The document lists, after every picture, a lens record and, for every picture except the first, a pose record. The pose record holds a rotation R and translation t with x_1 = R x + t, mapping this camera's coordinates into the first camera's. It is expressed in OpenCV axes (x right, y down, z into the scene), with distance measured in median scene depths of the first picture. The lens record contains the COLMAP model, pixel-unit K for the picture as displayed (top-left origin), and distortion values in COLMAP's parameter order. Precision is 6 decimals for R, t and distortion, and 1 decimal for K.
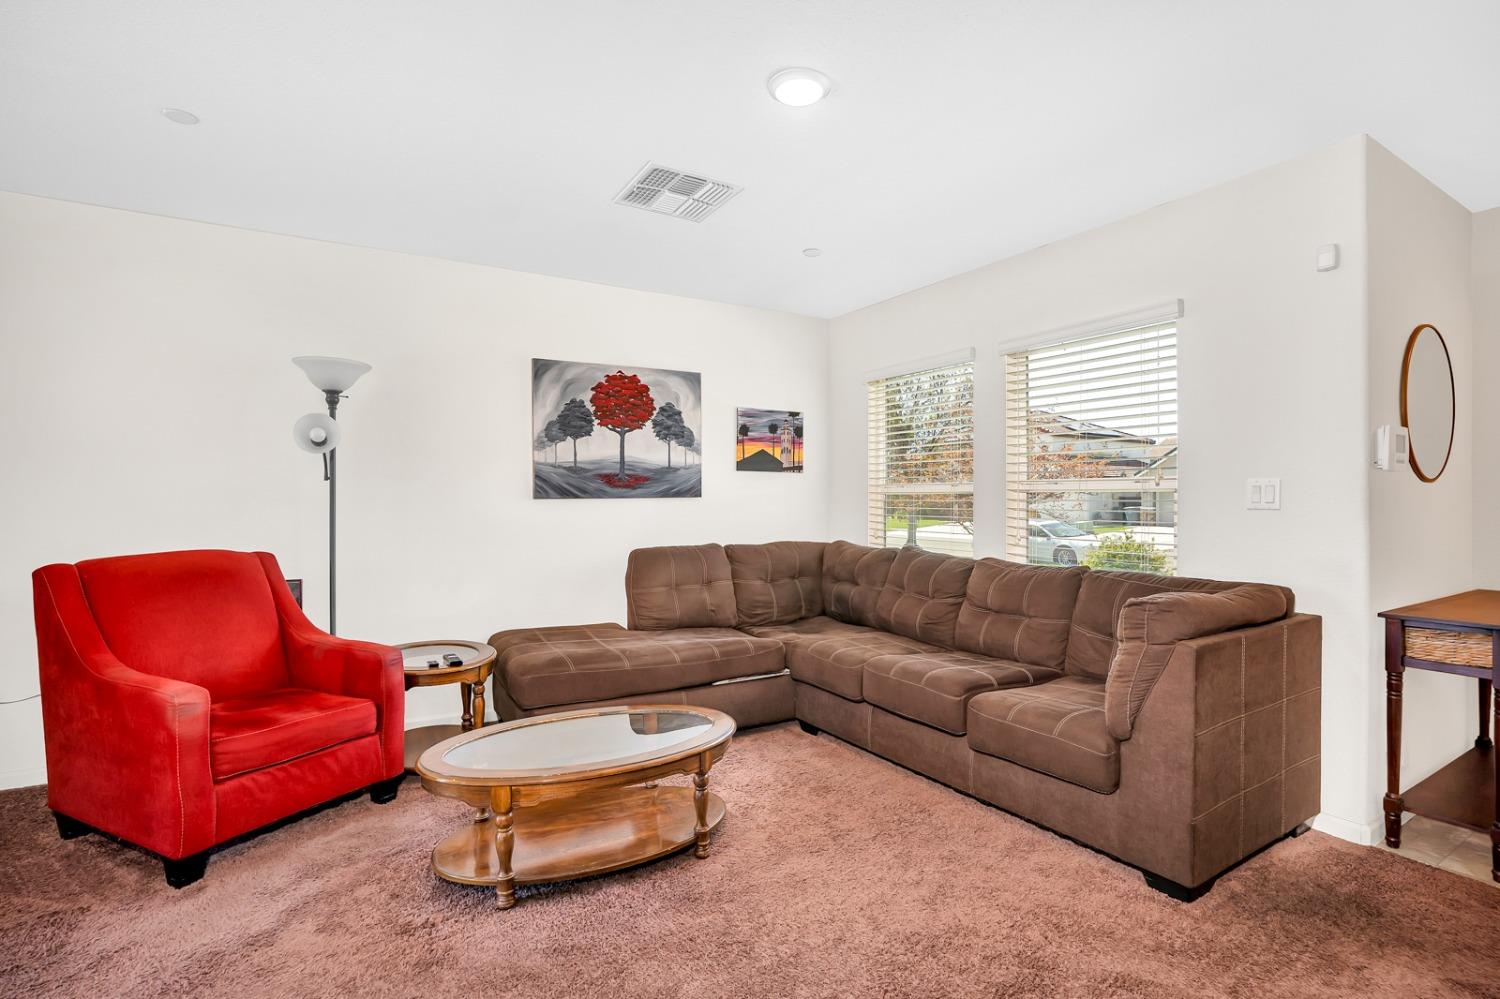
lens RADIAL K [[733.6, 0, 777.3], [0, 733.6, 500.3], [0, 0, 1]] dist [-0.000631, -0.000049]
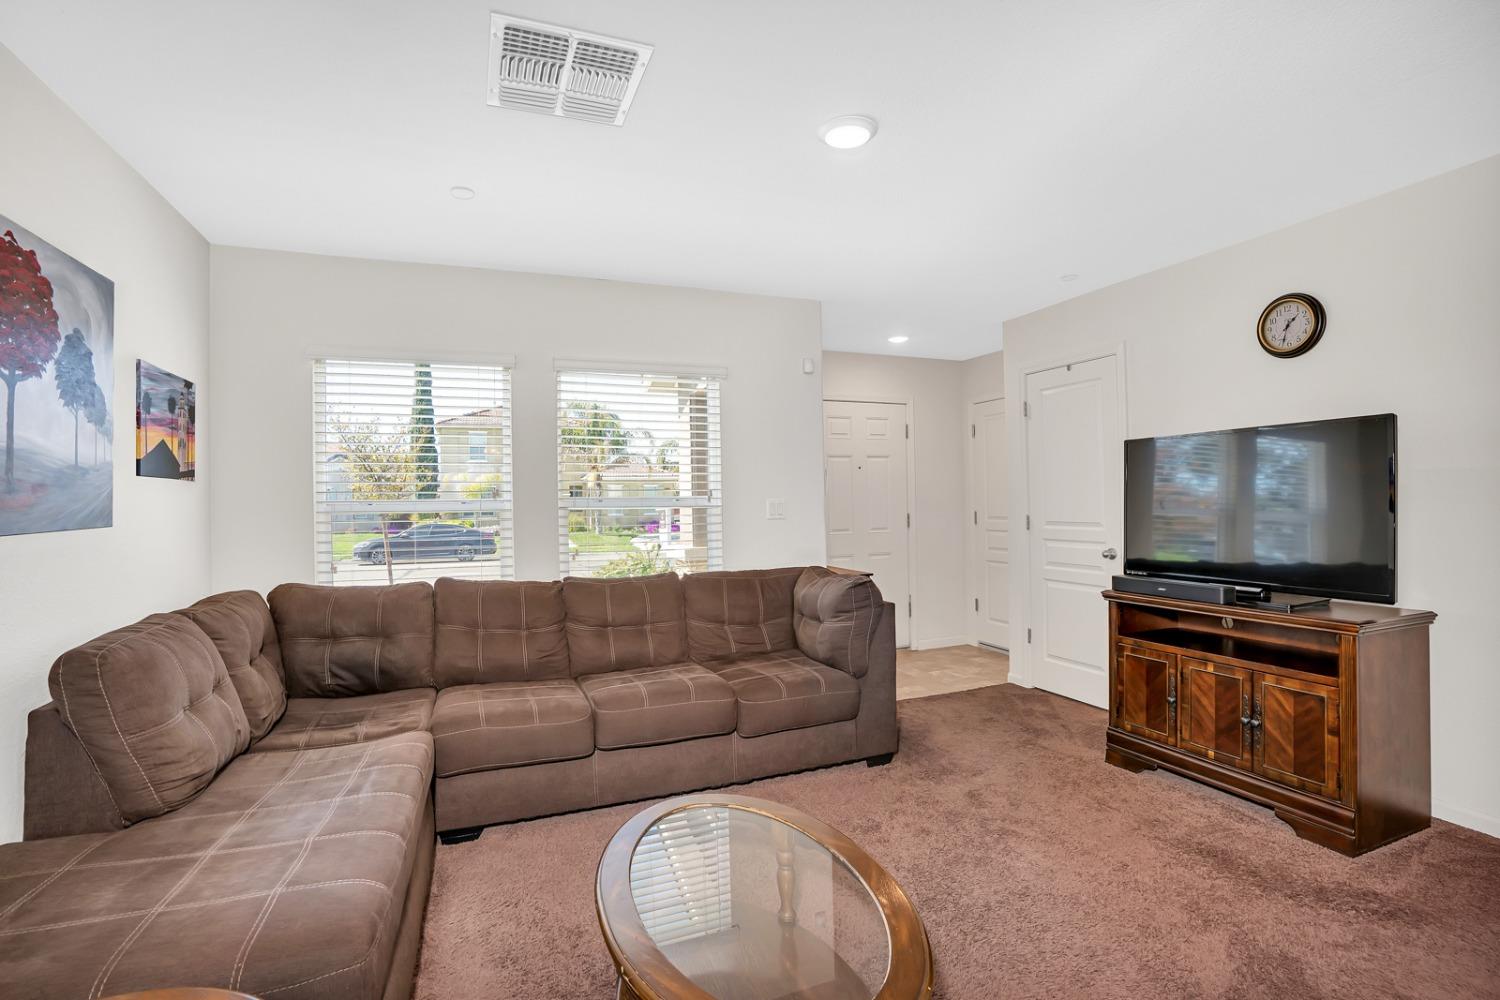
lens RADIAL K [[693.6, 0, 756.6], [0, 693.6, 494.6], [0, 0, 1]] dist [-0.070912, 0.027783]
pose [[0.184508, 0.006787, 0.982808, -0.494677], [0.015585, 0.999830, -0.009830, -0.015836], [-0.982707, 0.017131, 0.184371, 0.503313]]
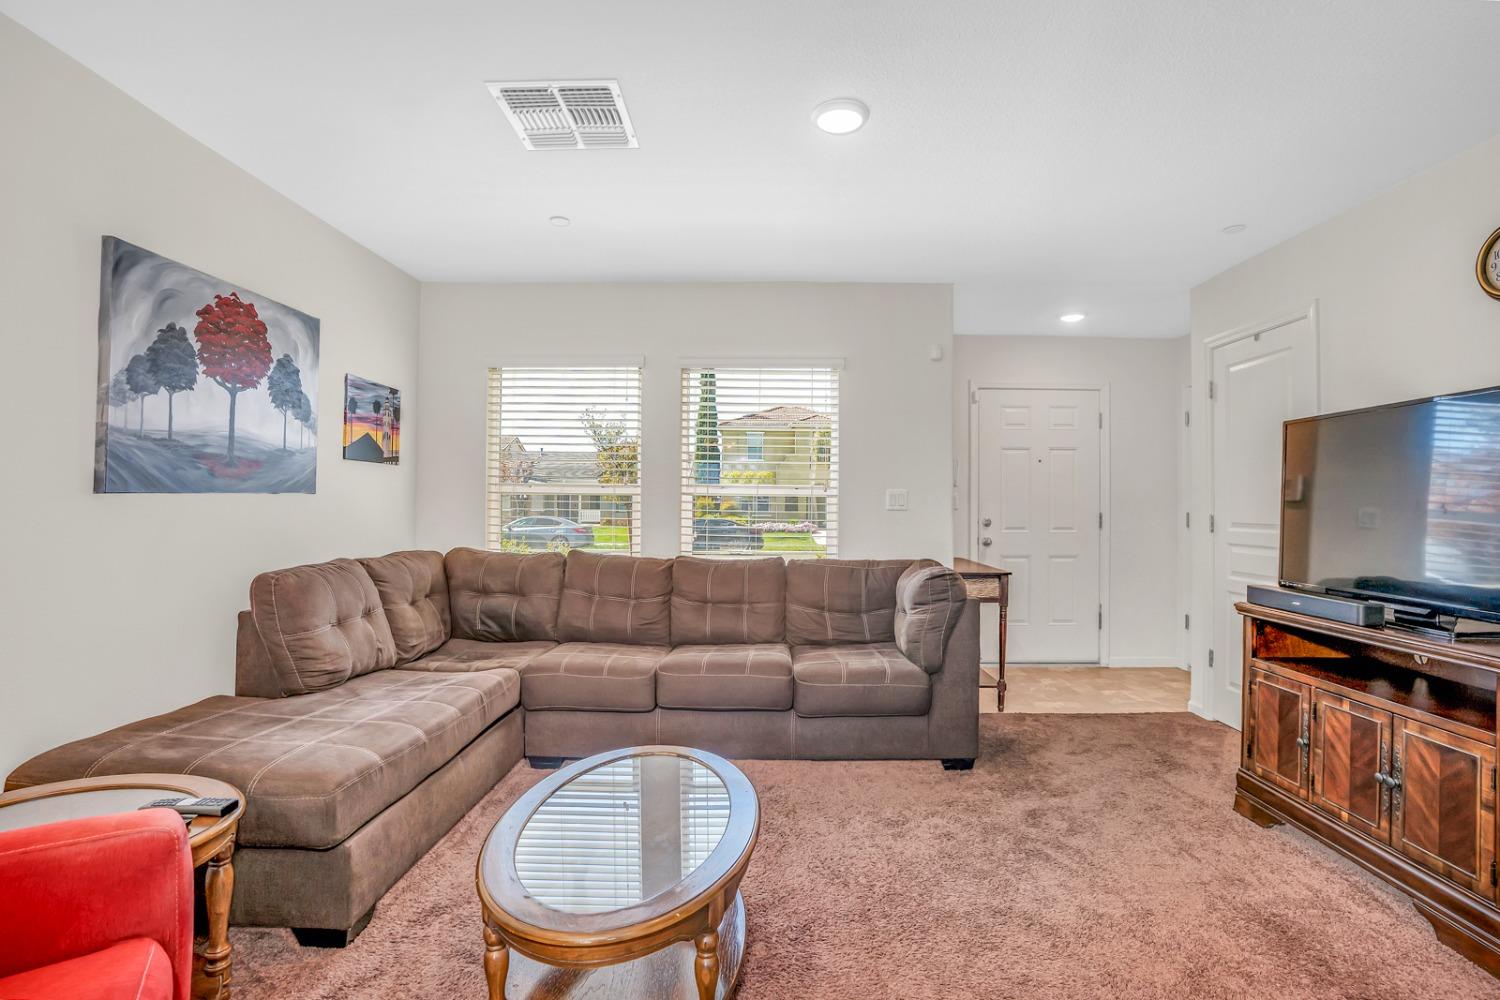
lens RADIAL K [[709.8, 0, 763.7], [0, 709.8, 494.1], [0, 0, 1]] dist [-0.063776, 0.022895]
pose [[0.540995, 0.015779, 0.840878, -0.452716], [-0.007929, 0.999875, -0.013661, 0.001493], [-0.840988, 0.000723, 0.541053, 0.289546]]
